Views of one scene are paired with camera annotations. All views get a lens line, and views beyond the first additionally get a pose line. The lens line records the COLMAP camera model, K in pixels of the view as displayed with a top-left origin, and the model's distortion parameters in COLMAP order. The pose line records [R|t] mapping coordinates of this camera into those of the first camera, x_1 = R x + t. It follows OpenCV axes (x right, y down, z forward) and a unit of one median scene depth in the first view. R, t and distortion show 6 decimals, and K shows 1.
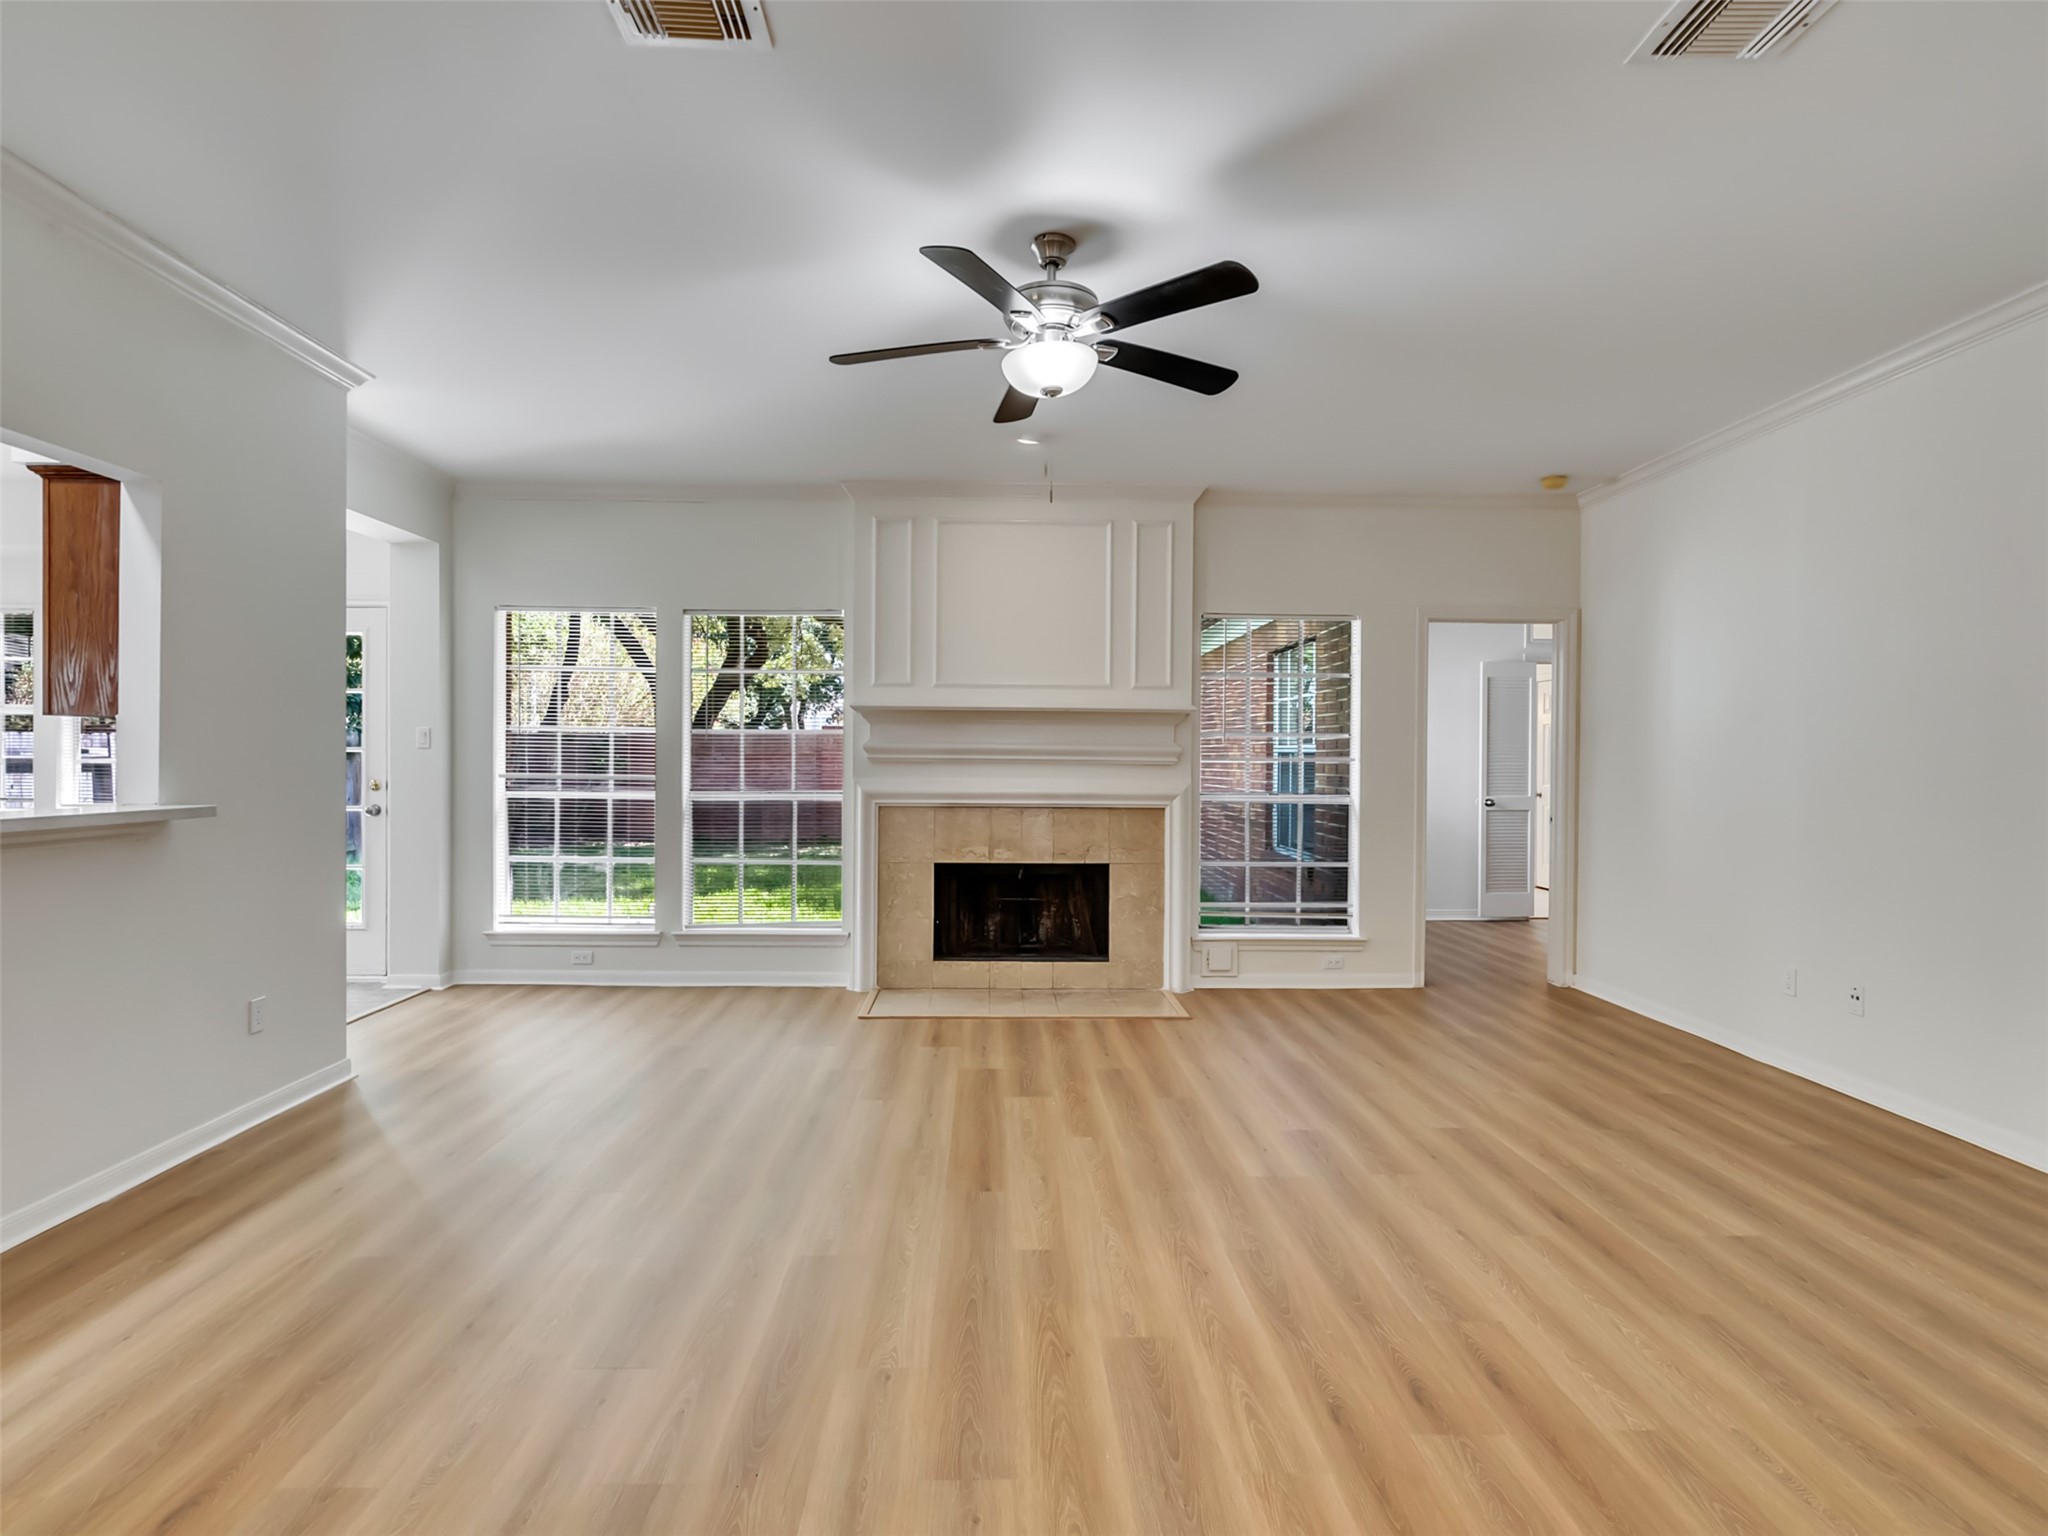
lens RADIAL K [[1054.0, 0, 1015.9], [0, 1054.0, 770.8], [0, 0, 1]] dist [0.023347, 0.000519]
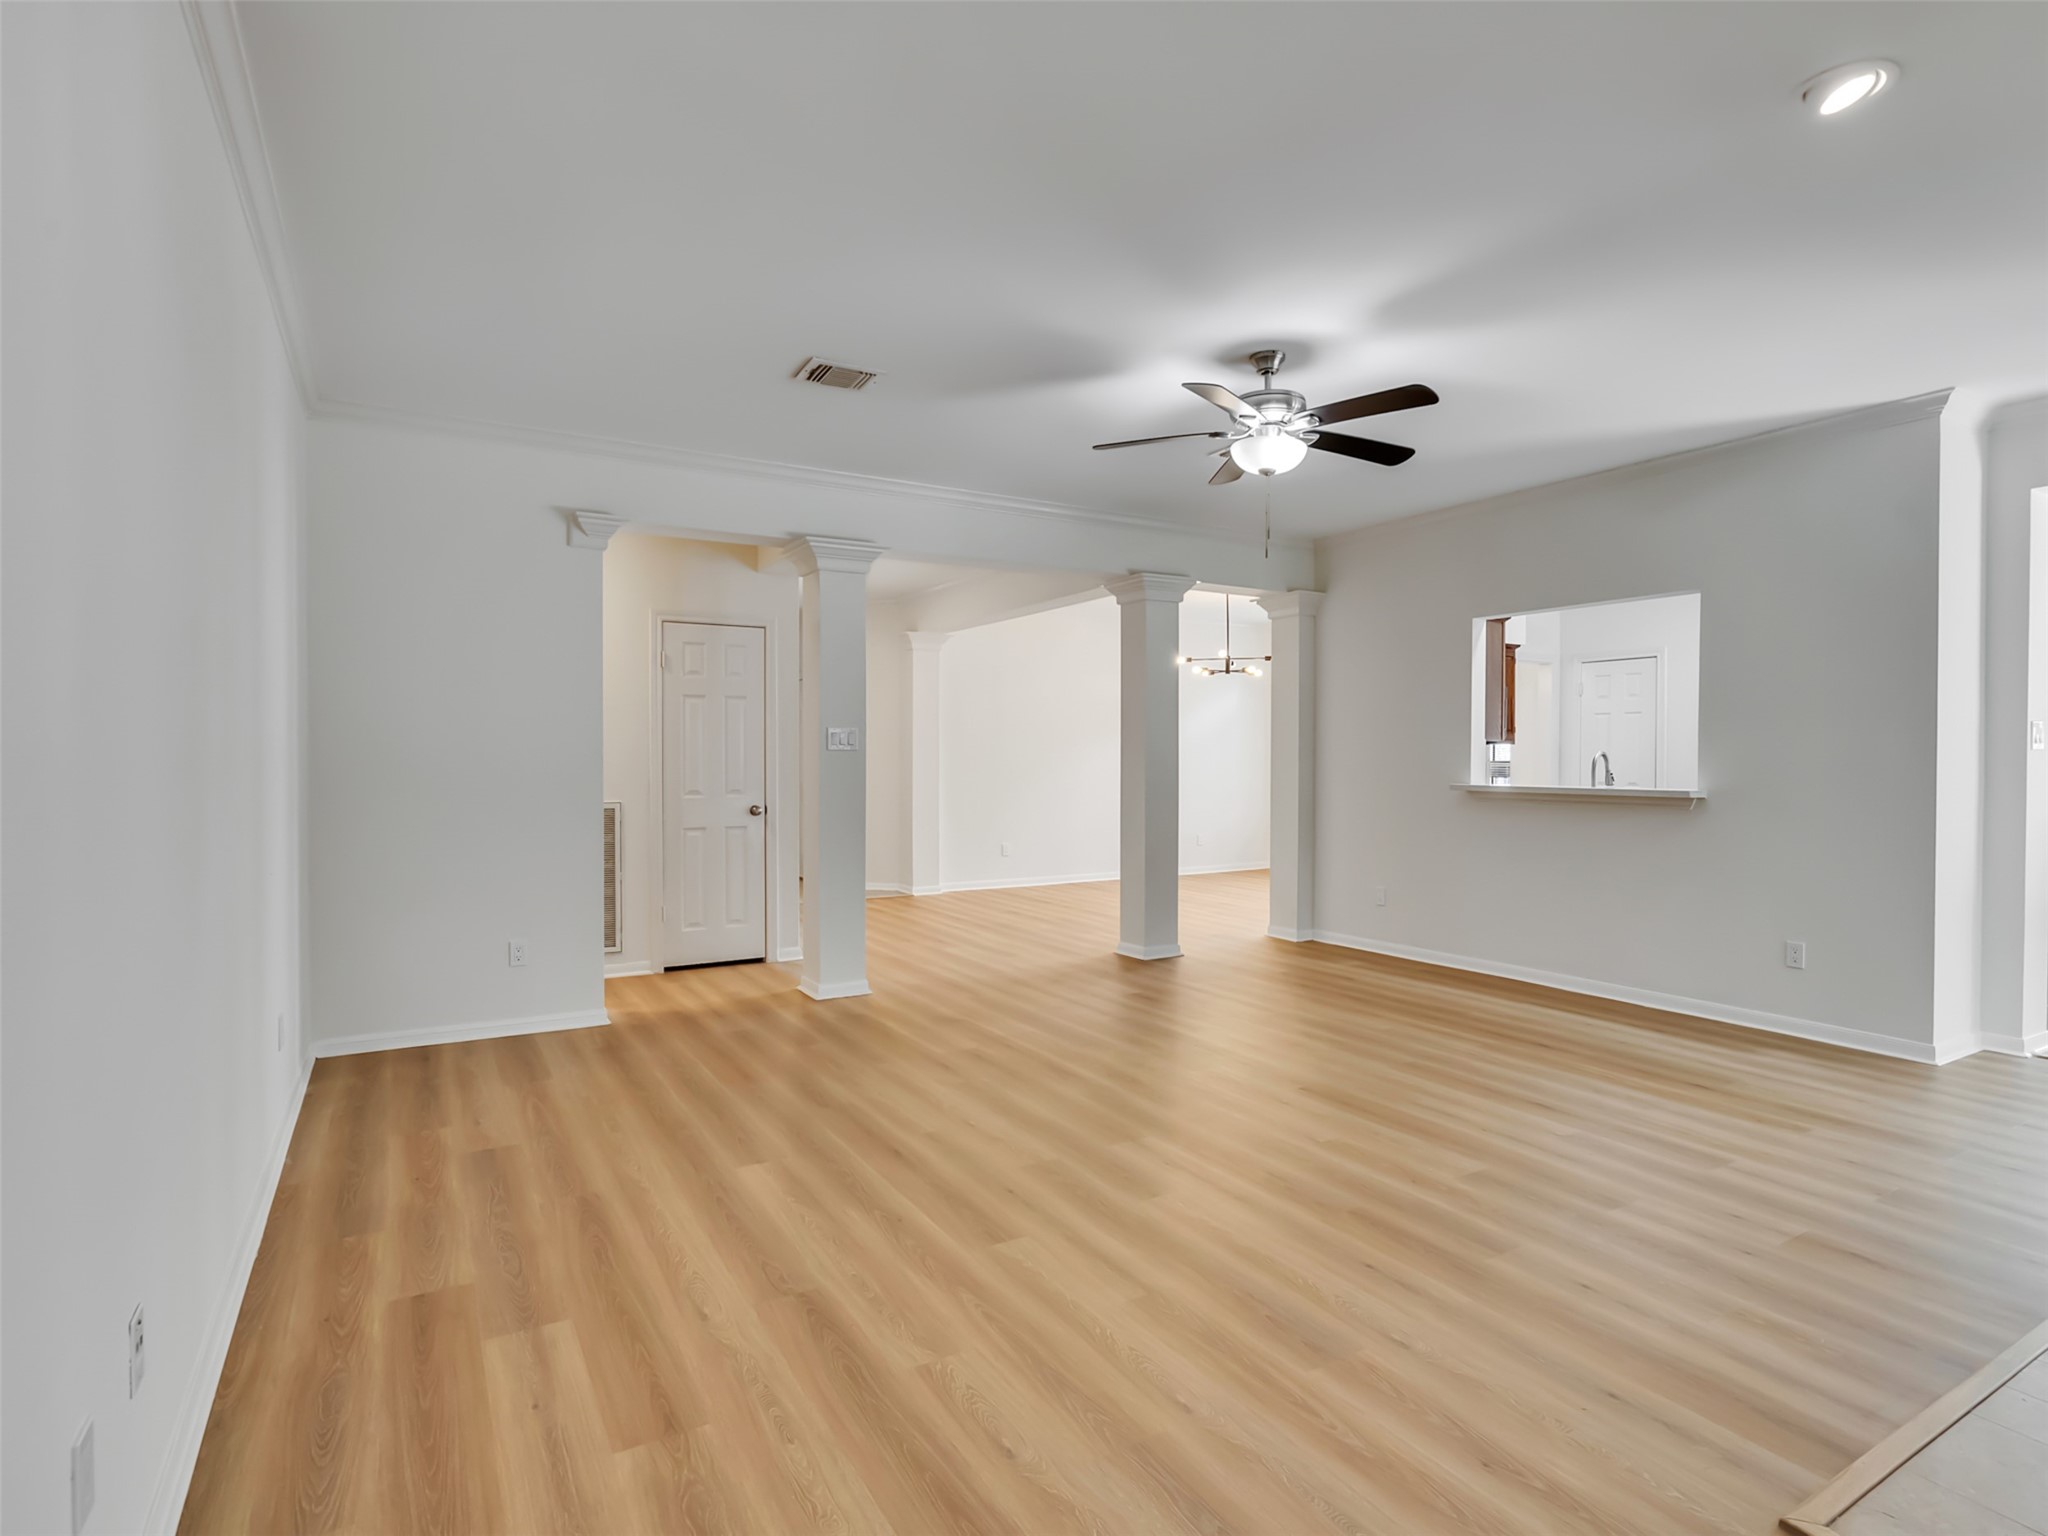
lens RADIAL K [[1042.8, 0, 1022.6], [0, 1042.8, 760.6], [0, 0, 1]] dist [-0.016576, 0.012809]
pose [[-0.875685, -0.004944, -0.482857, 0.515844], [-0.011309, 0.999883, 0.010271, -0.009468], [0.482749, 0.014454, -0.875639, 1.126264]]
